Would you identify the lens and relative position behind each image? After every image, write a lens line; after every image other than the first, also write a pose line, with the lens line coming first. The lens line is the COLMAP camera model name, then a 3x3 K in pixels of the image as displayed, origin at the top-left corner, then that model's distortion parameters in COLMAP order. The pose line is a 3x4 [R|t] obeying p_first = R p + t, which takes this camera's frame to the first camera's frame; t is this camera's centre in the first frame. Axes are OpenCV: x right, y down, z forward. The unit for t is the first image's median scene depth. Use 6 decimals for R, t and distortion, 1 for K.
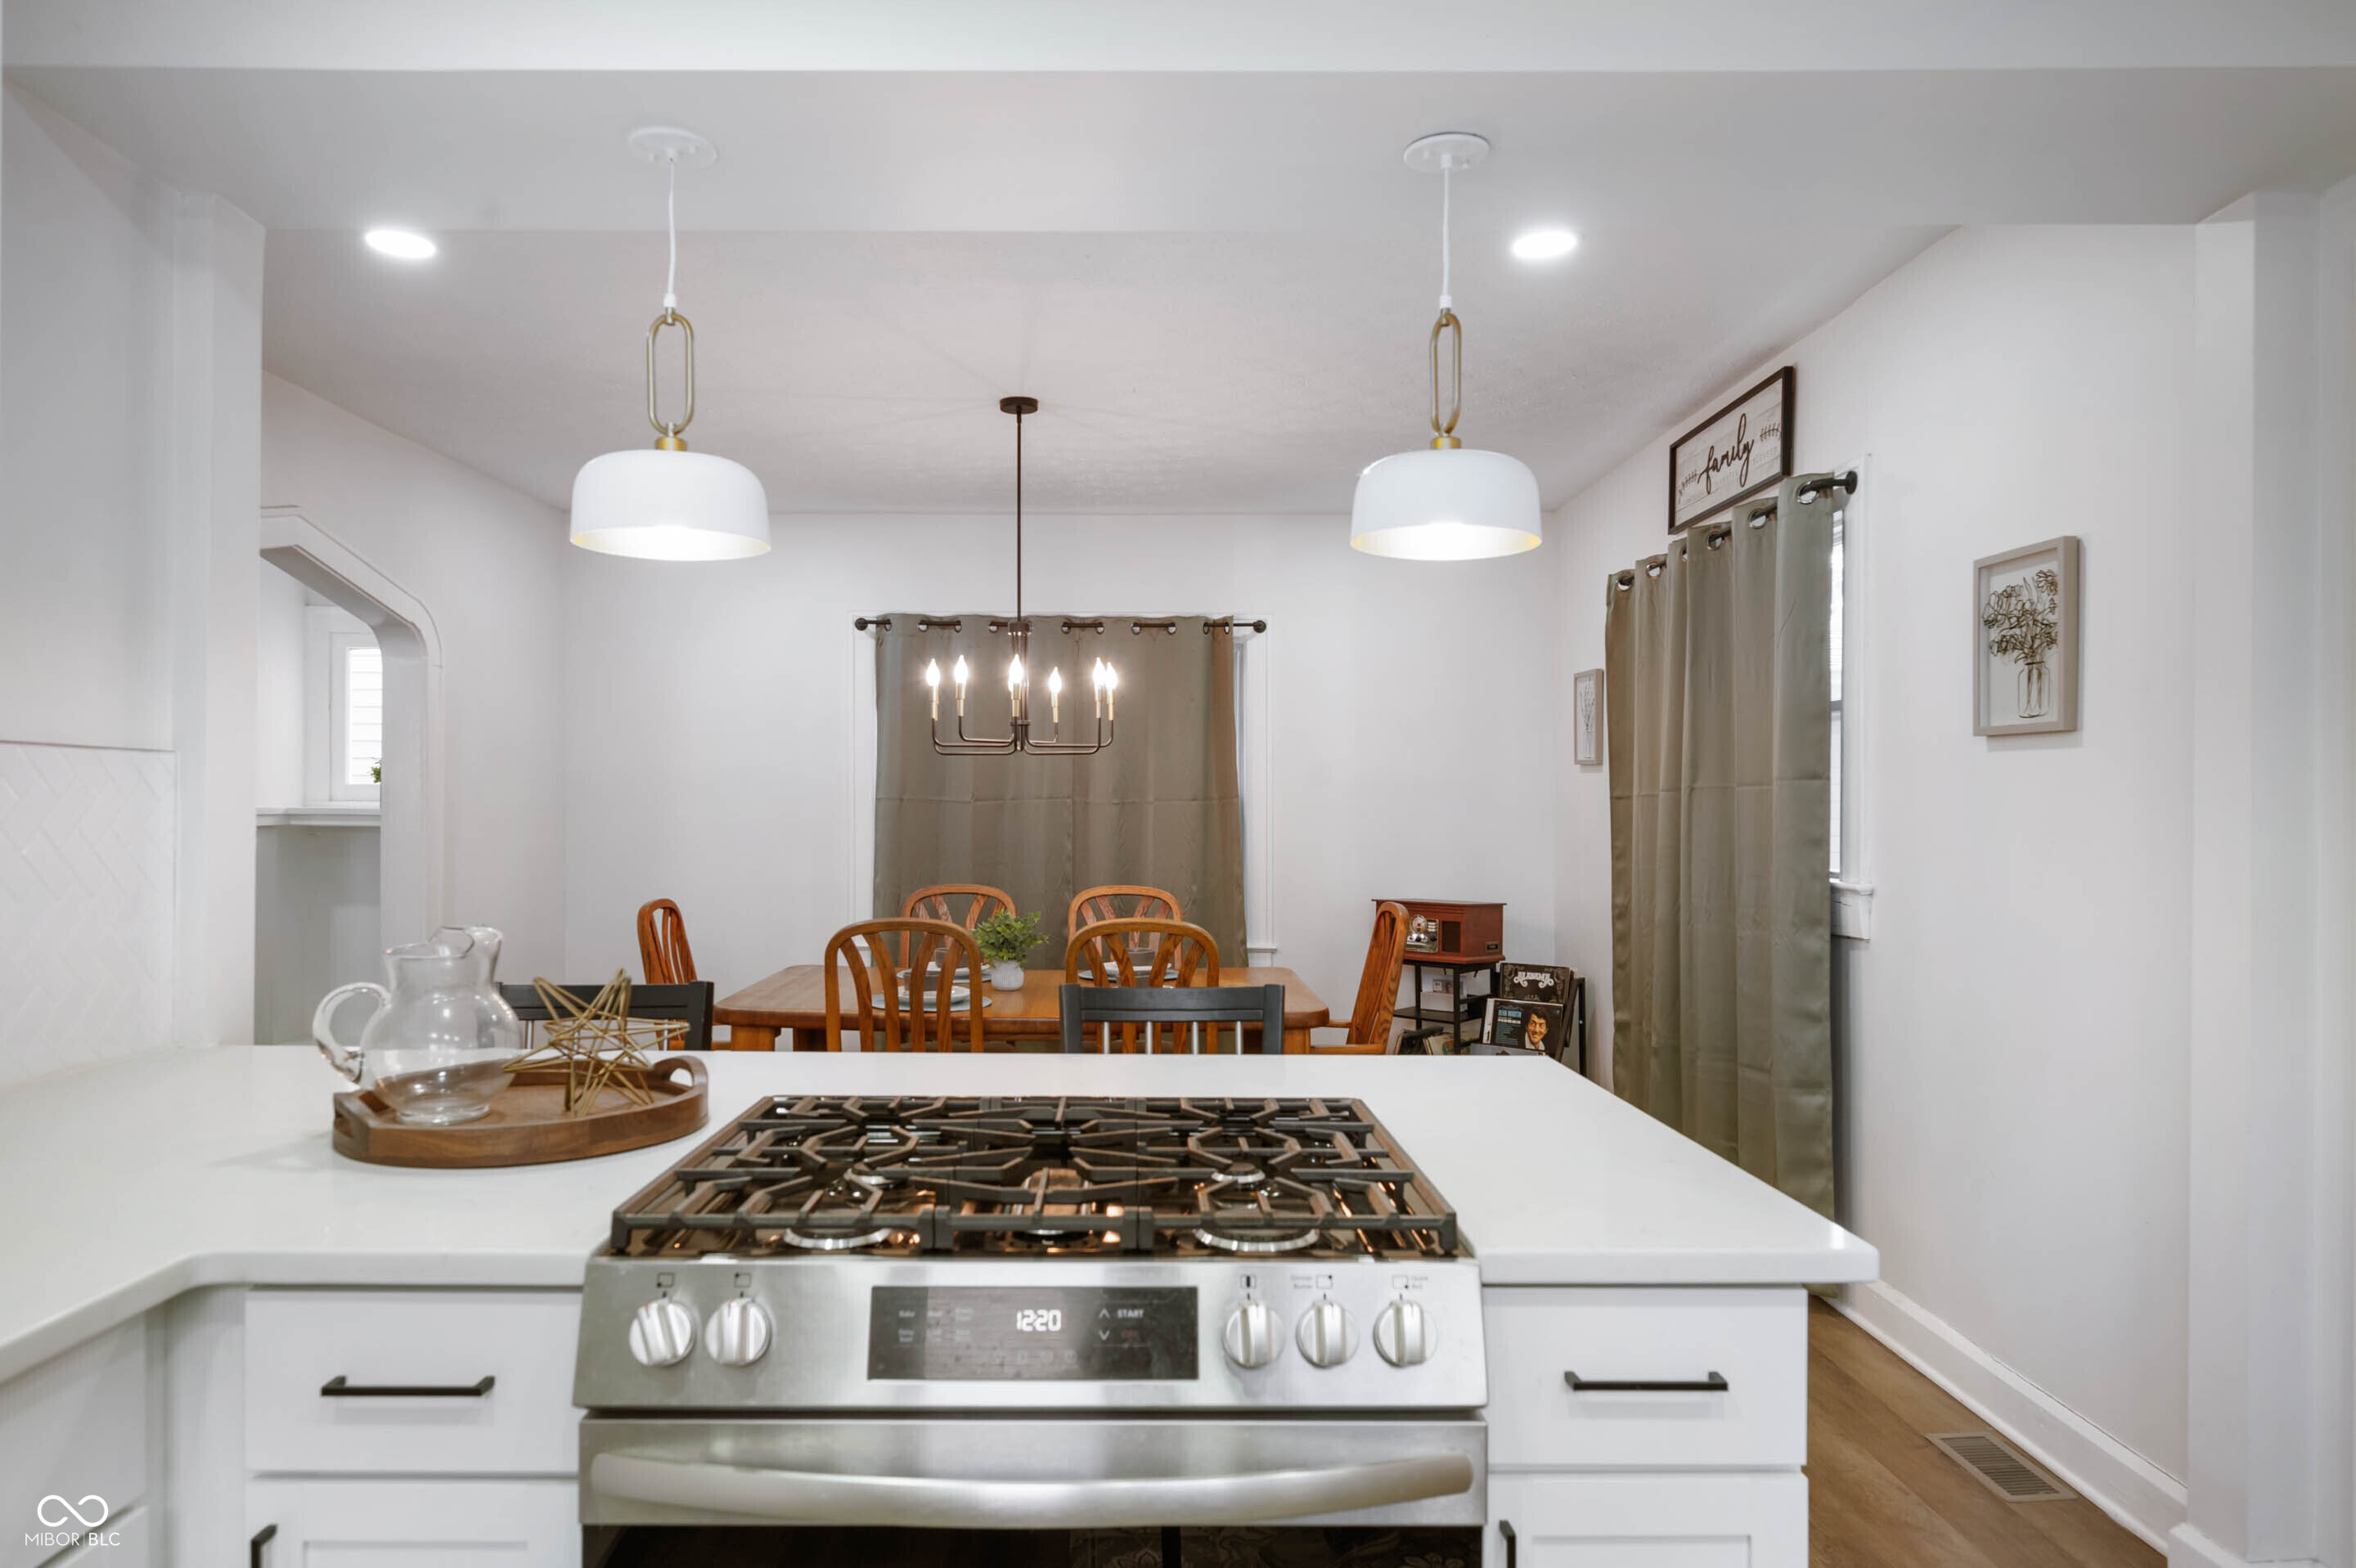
lens RADIAL K [[1487.4, 0, 1176.0], [0, 1487.4, 799.3], [0, 0, 1]] dist [-0.007464, -0.001945]
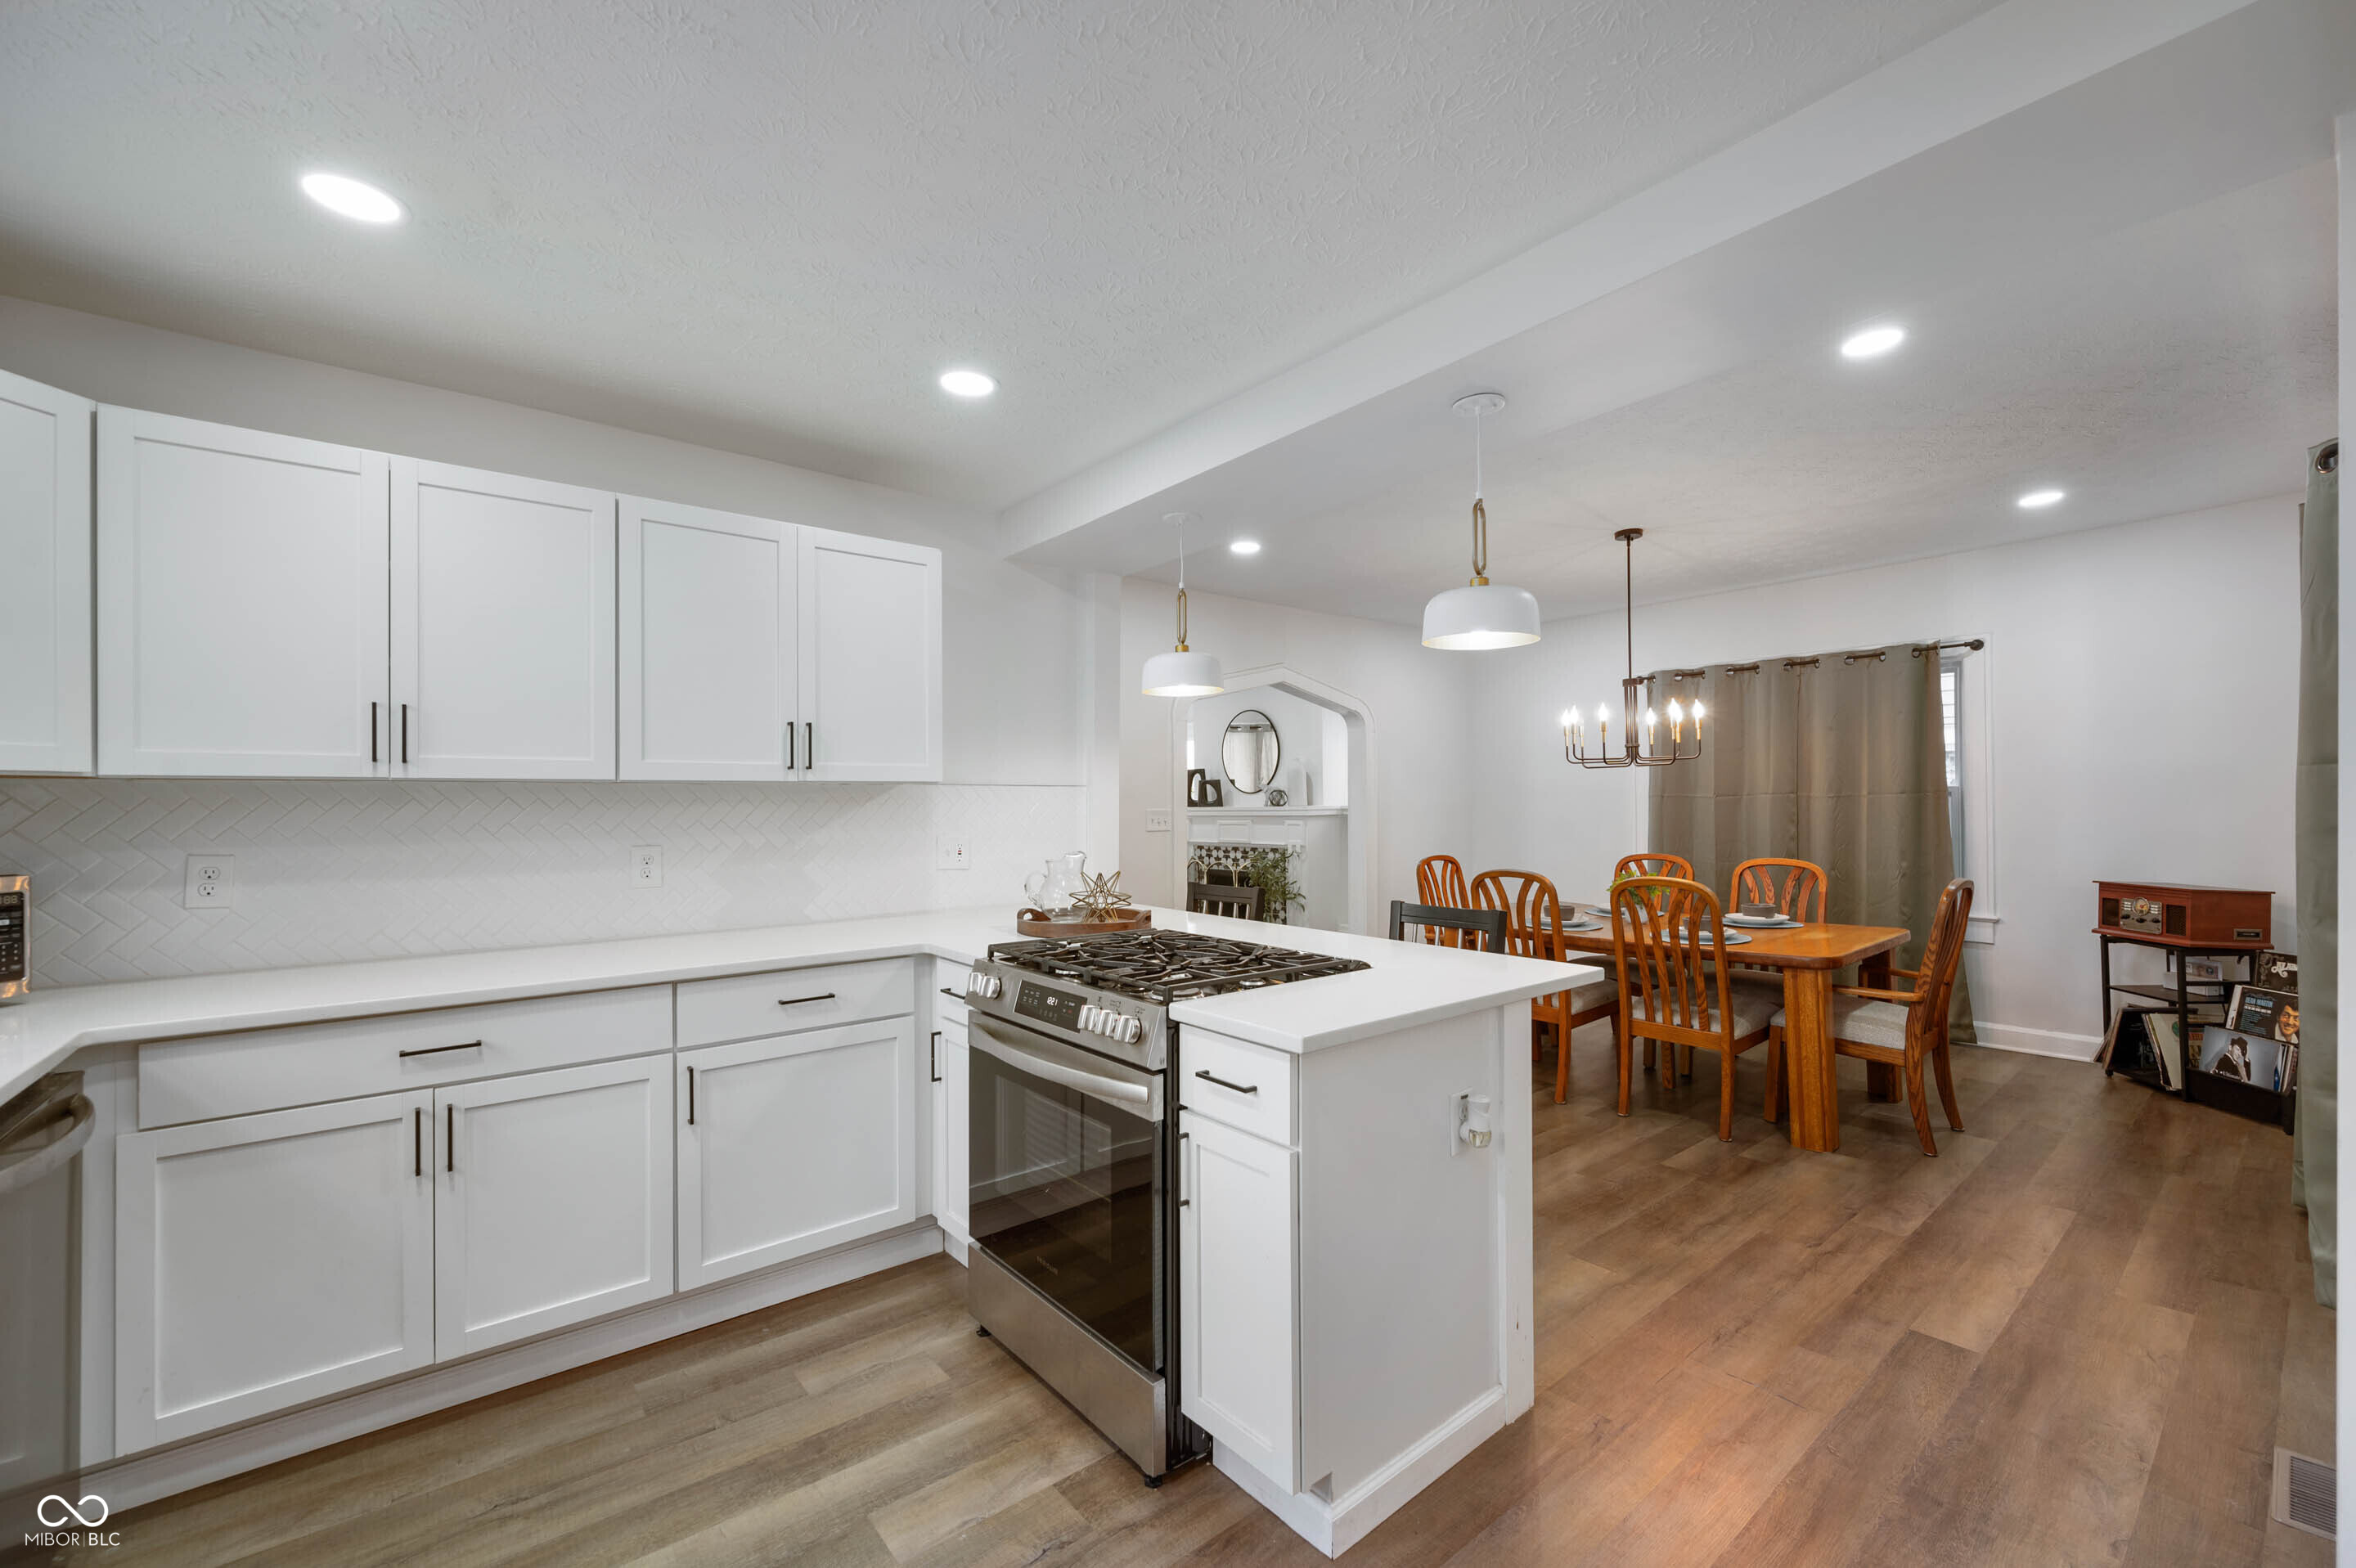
lens RADIAL K [[987.8, 0, 1178.0], [0, 987.8, 784.0], [0, 0, 1]] dist [-0.000272, -0.000058]
pose [[0.610755, -0.027365, -0.791347, 0.307956], [0.015065, 0.999623, -0.022940, 0.002503], [0.791677, 0.002089, 0.610937, 0.023766]]
